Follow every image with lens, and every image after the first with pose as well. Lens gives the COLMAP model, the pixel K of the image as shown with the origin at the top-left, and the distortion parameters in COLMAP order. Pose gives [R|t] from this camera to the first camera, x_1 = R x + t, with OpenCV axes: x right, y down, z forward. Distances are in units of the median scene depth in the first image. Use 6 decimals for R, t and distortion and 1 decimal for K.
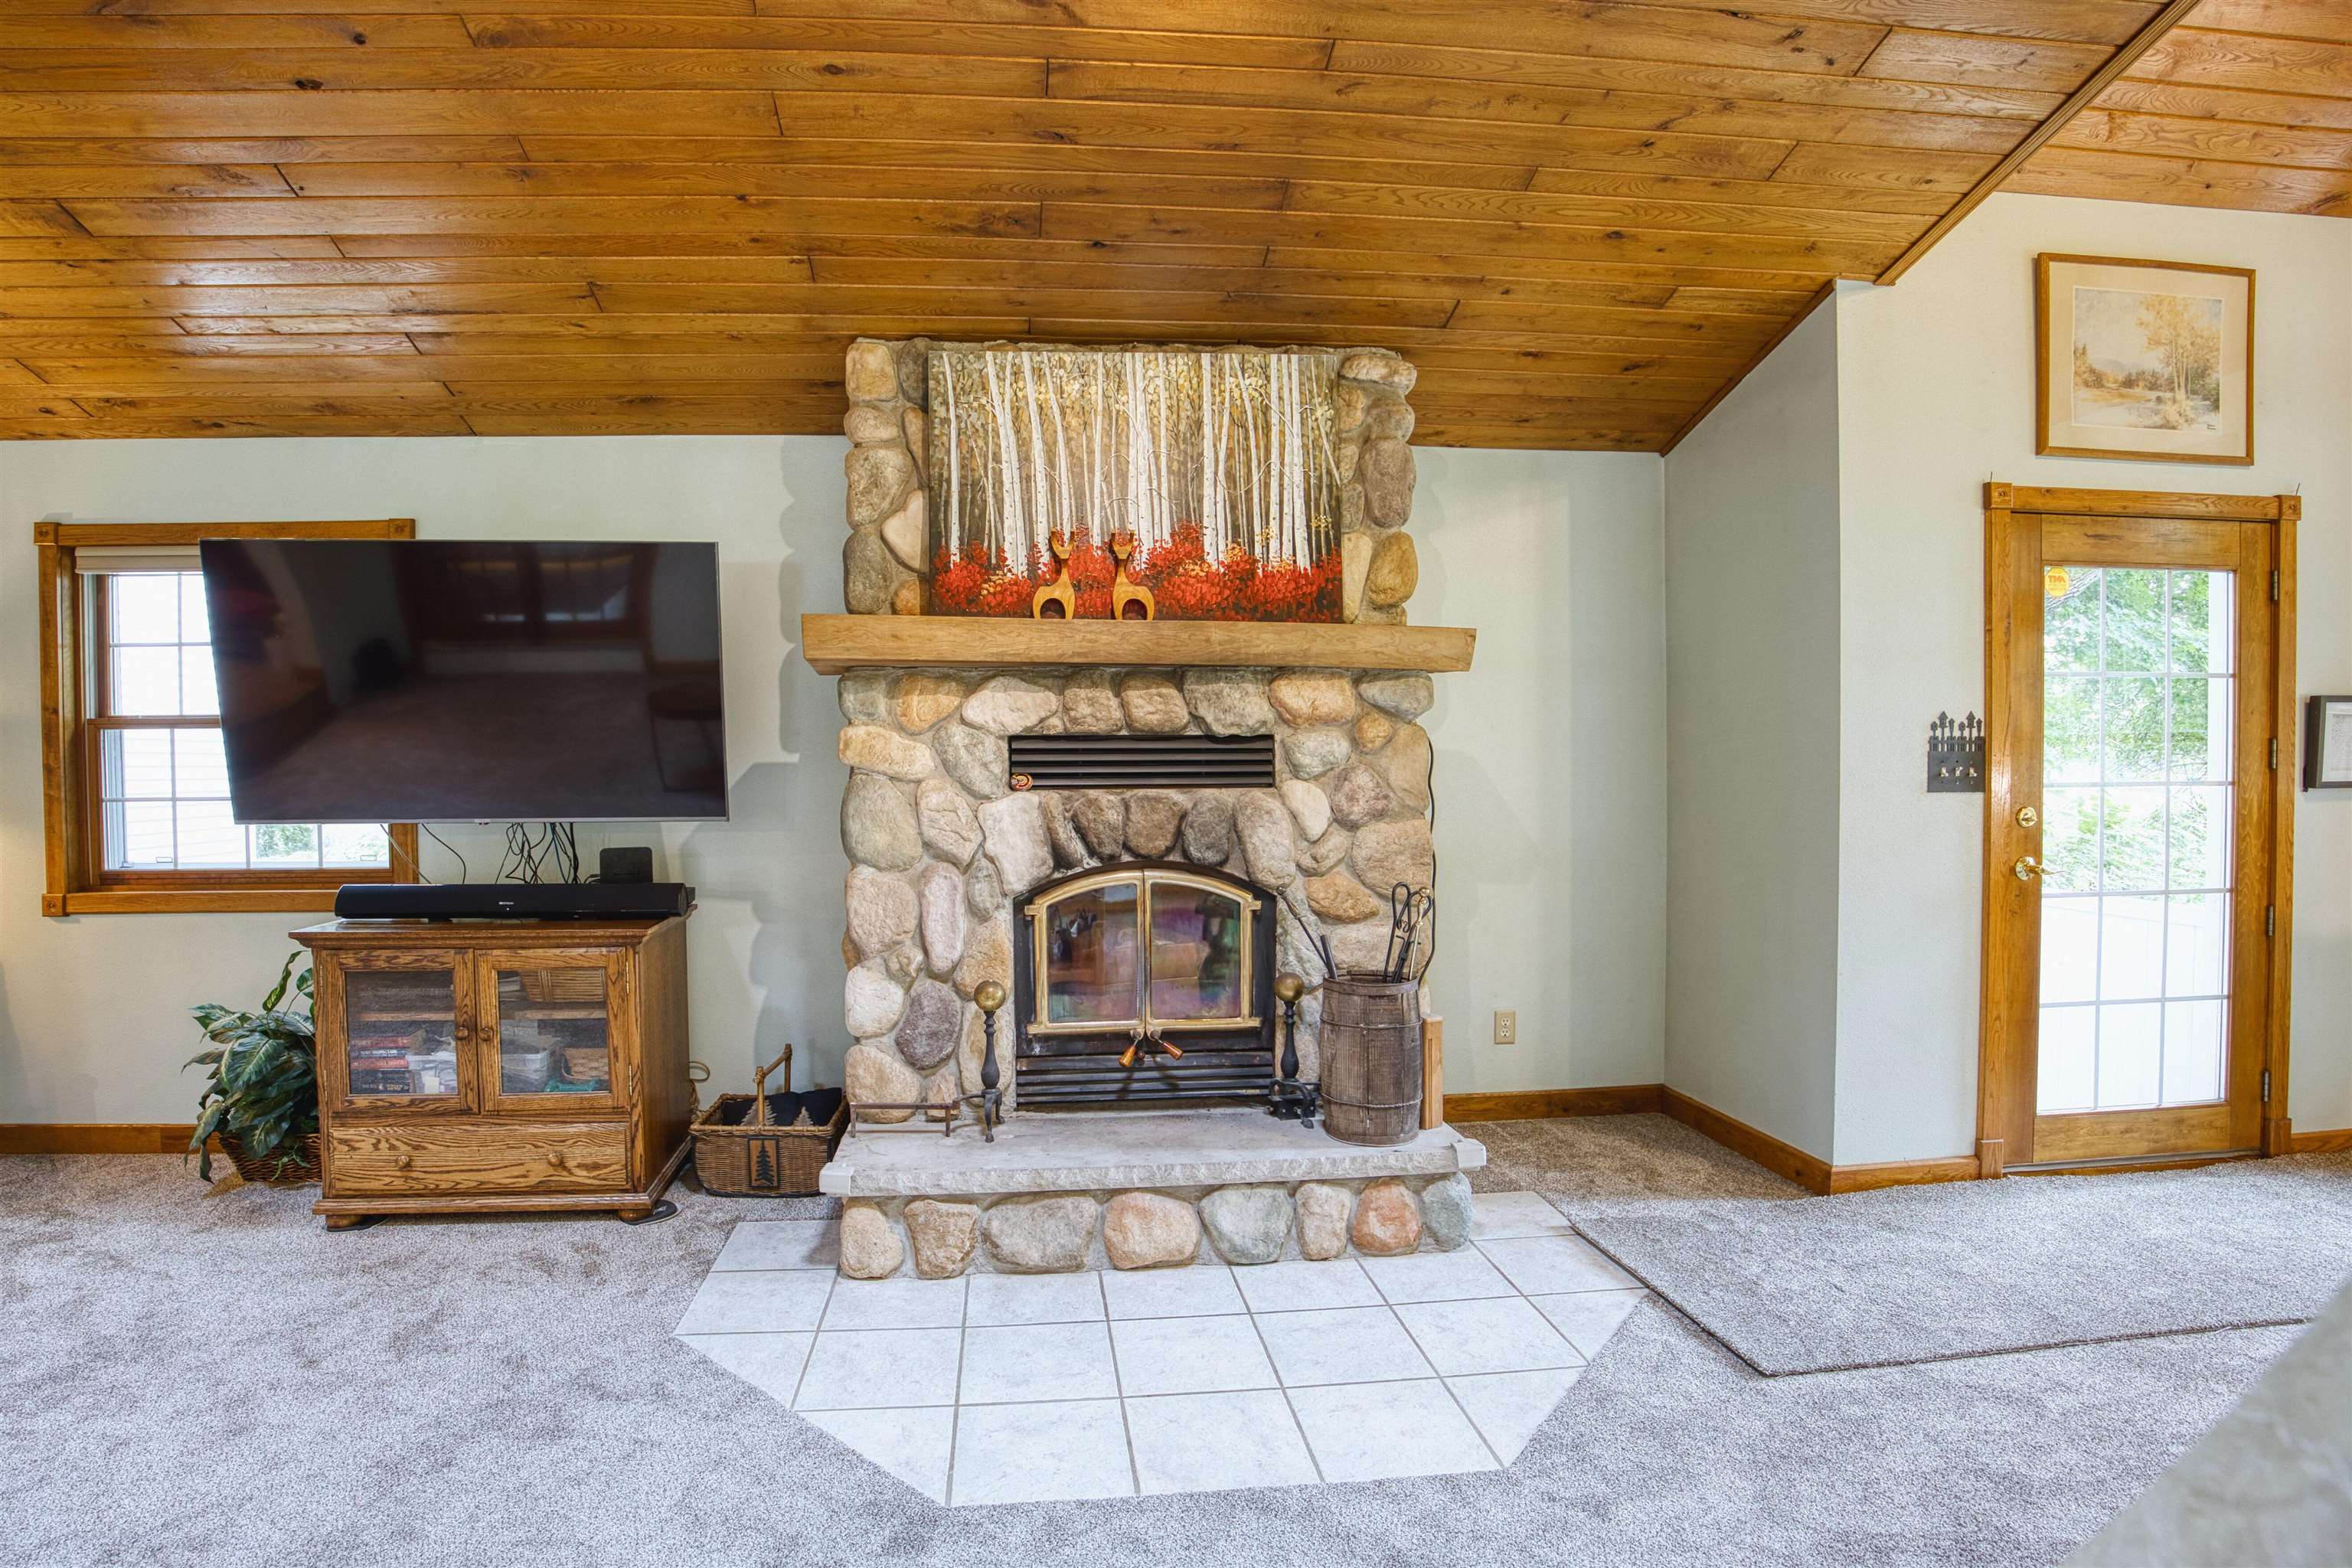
lens RADIAL K [[1165.3, 0, 1117.2], [0, 1165.3, 794.8], [0, 0, 1]] dist [-0.078159, 0.021223]
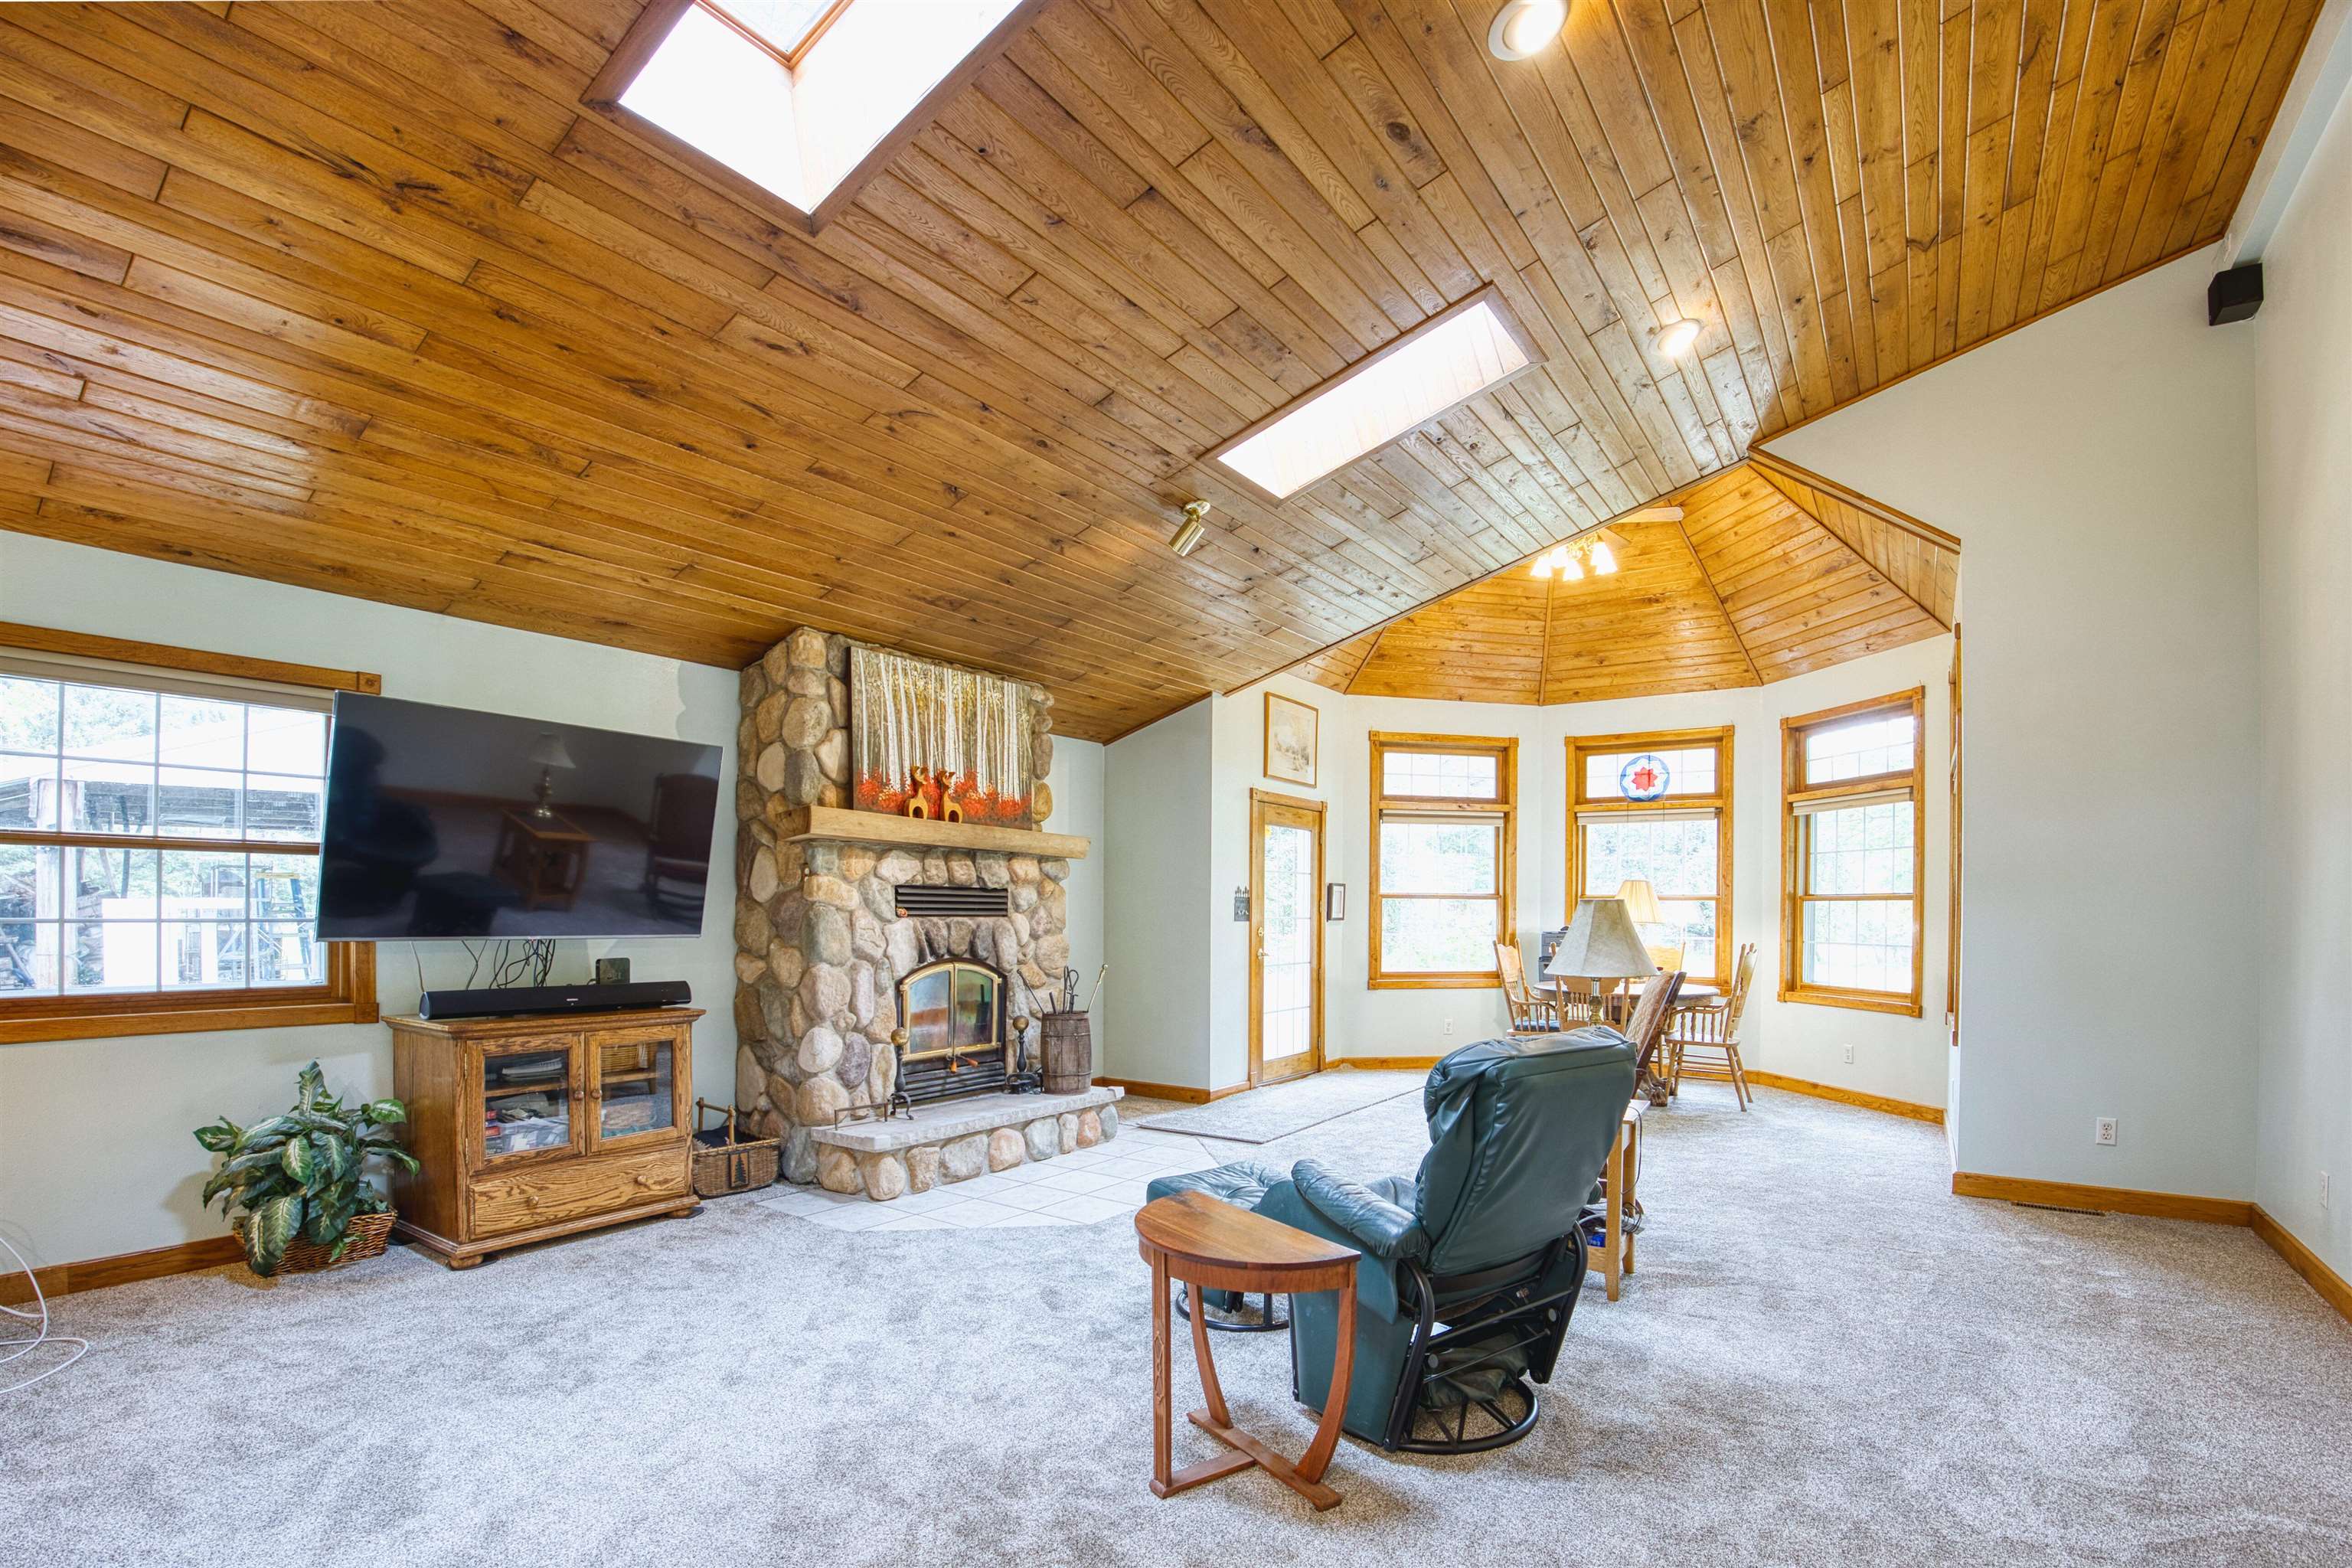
lens RADIAL K [[1086.3, 0, 1190.9], [0, 1086.3, 917.5], [0, 0, 1]] dist [-0.070473, 0.000167]
pose [[0.636746, 0.007745, 0.771035, -1.021753], [0.004544, 0.999895, -0.013796, 0.020136], [-0.771060, 0.012288, 0.636643, -0.330512]]
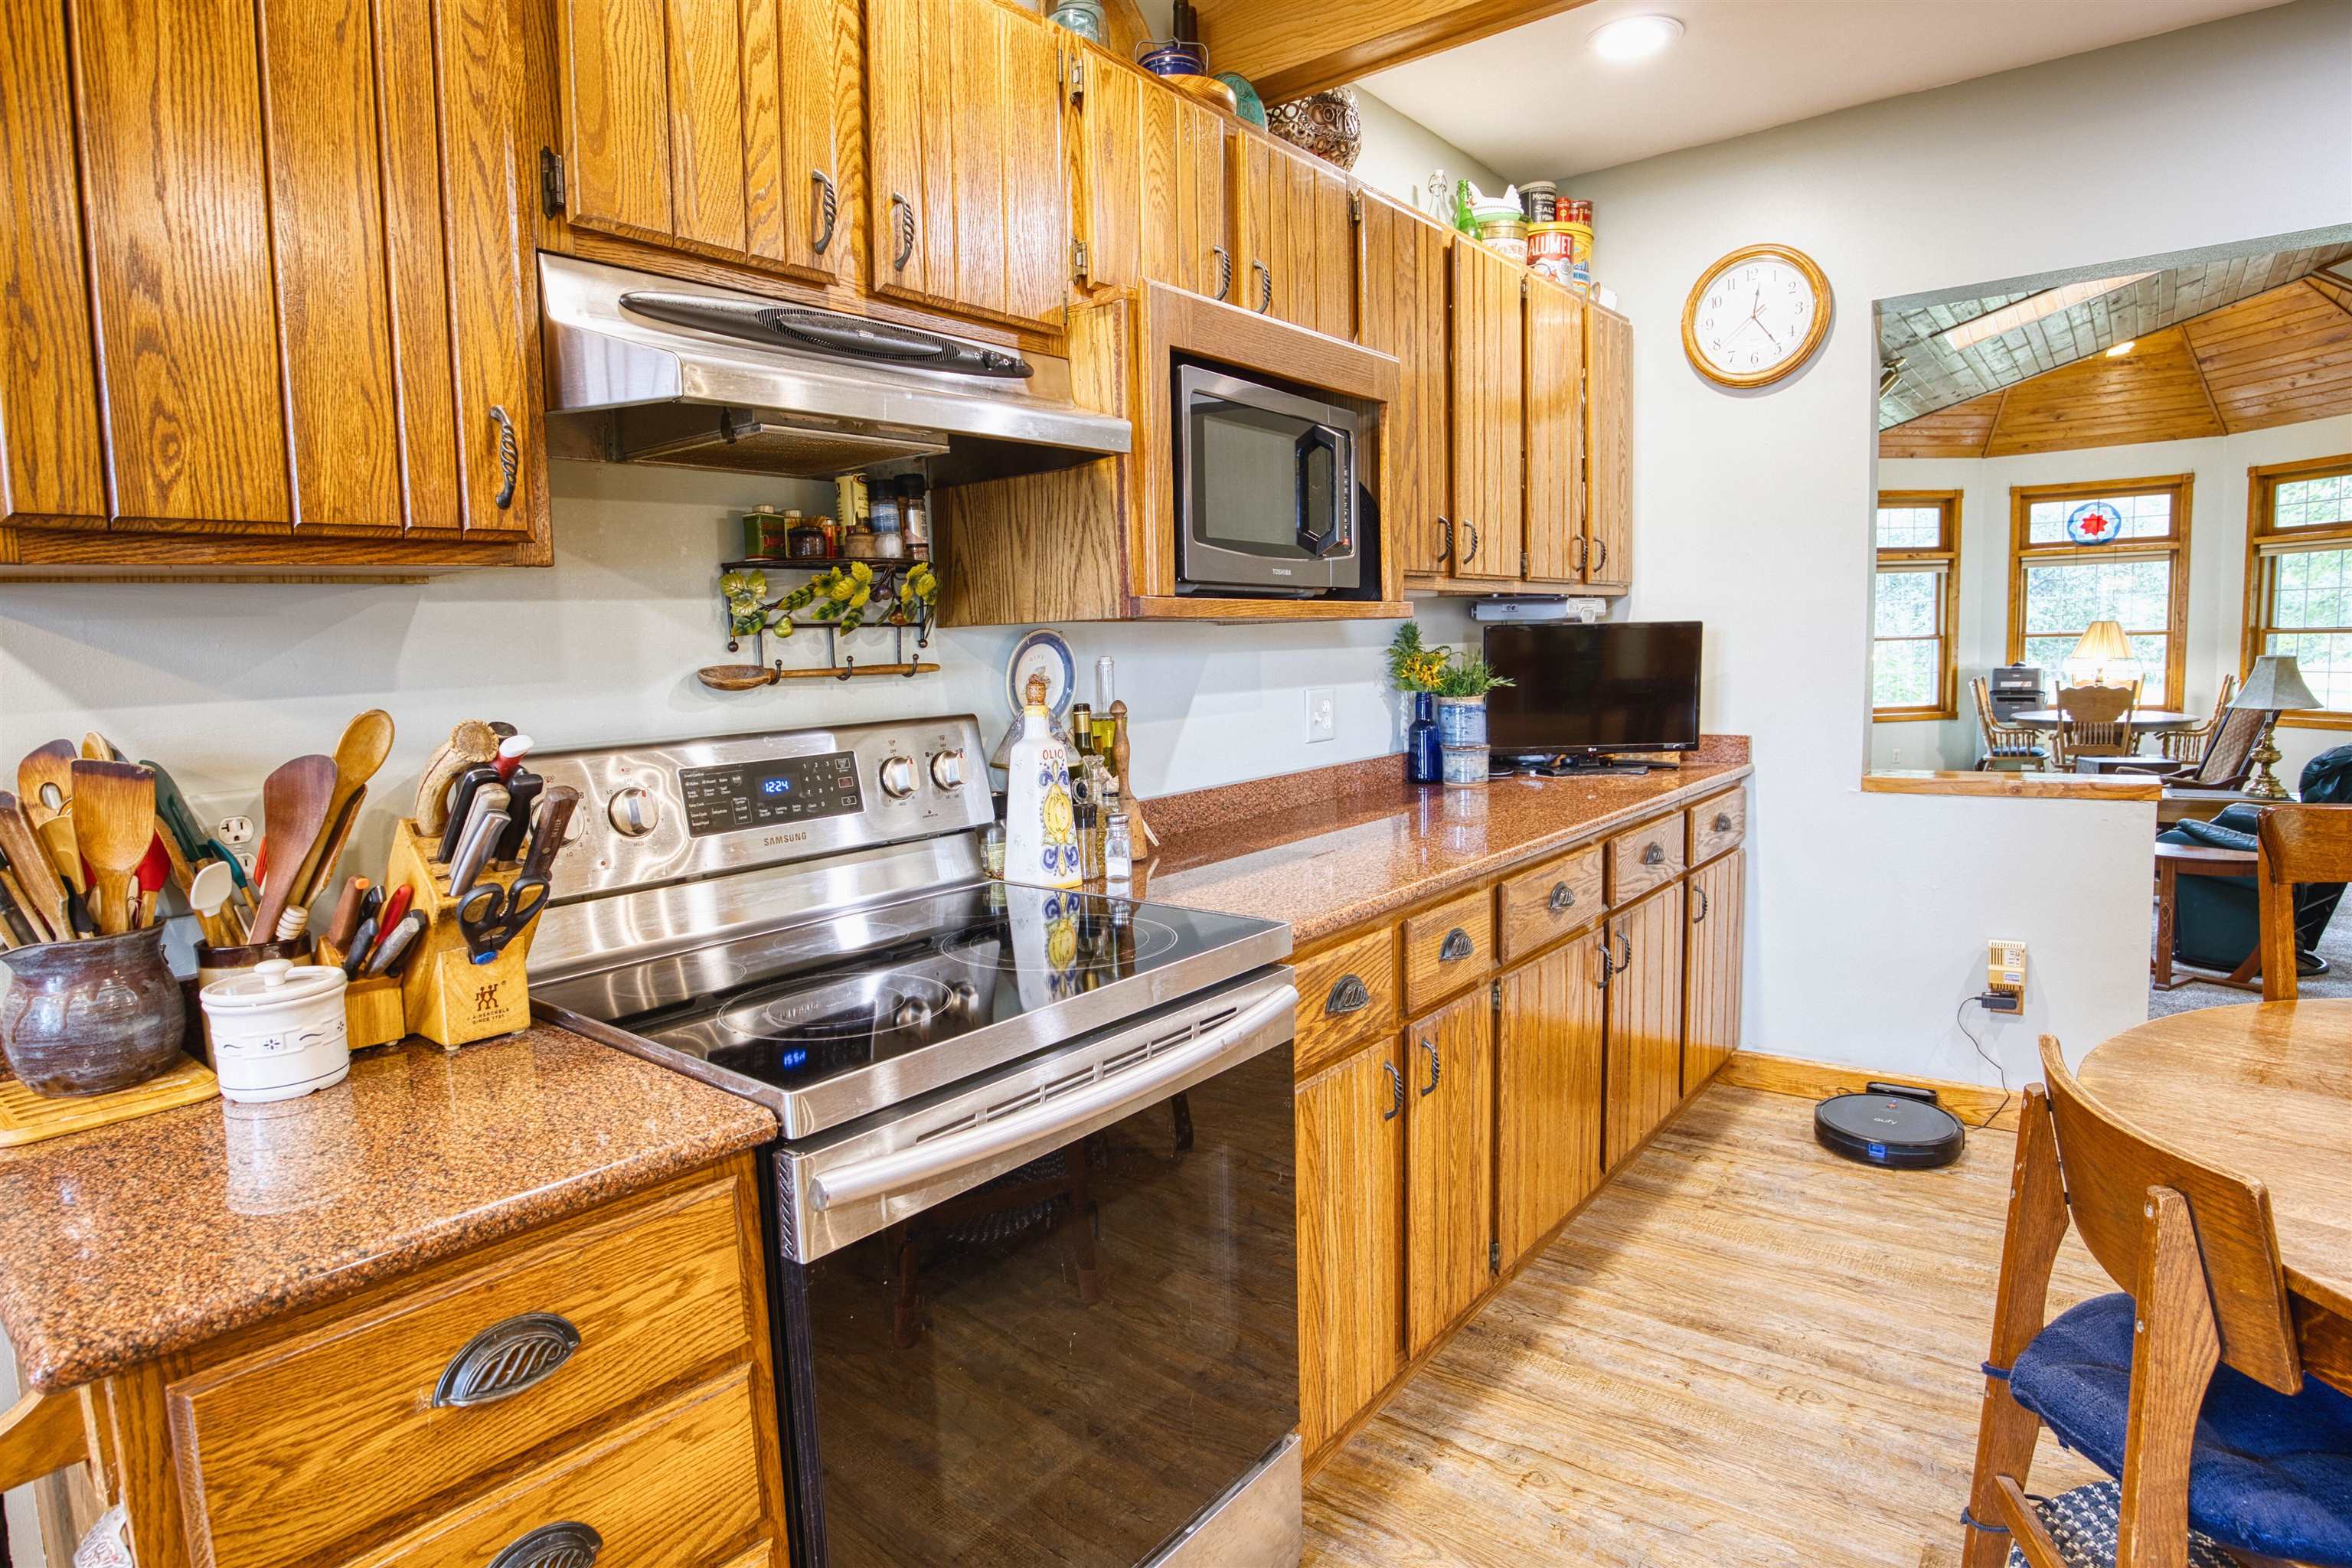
lens RADIAL K [[1265.5, 0, 1104.7], [0, 1265.5, 774.1], [0, 0, 1]] dist [-0.069727, 0.022974]
pose [[0.714236, -0.085070, 0.694715, -2.436480], [0.042663, 0.996032, 0.078105, -0.051172], [-0.698603, -0.026147, 0.715032, -0.028048]]
